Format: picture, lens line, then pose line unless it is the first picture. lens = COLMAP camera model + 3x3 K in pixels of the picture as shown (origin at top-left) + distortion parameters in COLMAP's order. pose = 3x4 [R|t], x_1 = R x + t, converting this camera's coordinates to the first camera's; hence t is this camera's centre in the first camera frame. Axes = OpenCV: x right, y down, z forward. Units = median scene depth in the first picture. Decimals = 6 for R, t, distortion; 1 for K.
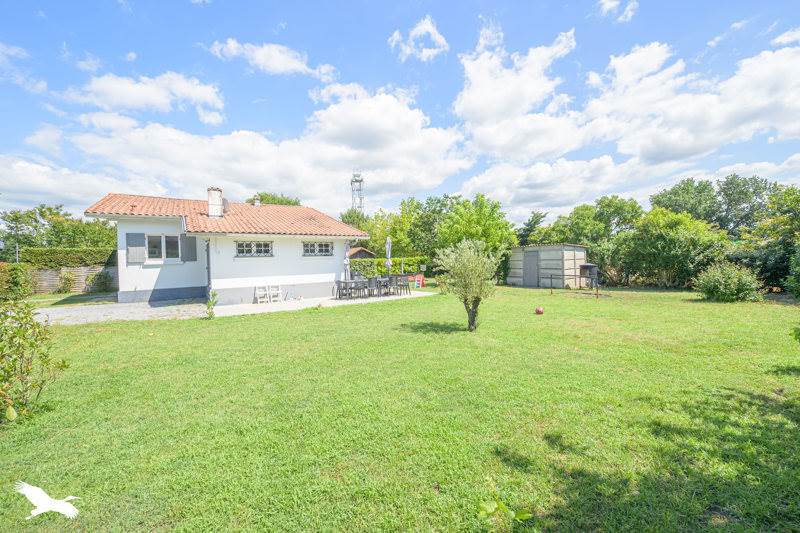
lens RADIAL K [[317.4, 0, 397.6], [0, 317.4, 260.6], [0, 0, 1]] dist [-0.000757, -0.000257]
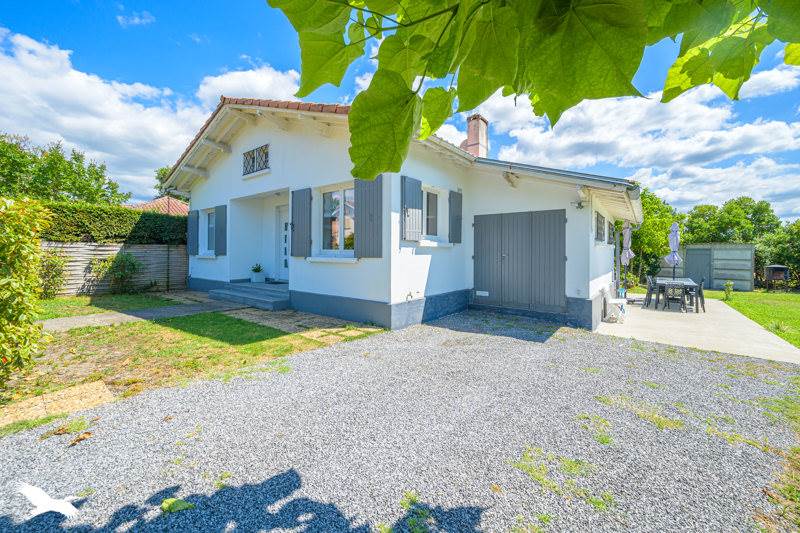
lens RADIAL K [[317.4, 0, 397.6], [0, 317.4, 260.6], [0, 0, 1]] dist [-0.000757, -0.000257]
pose [[0.944419, 0.030287, 0.327346, -0.910555], [-0.039149, 0.999023, 0.020516, 0.023194], [-0.326404, -0.032191, 0.944682, 0.517729]]
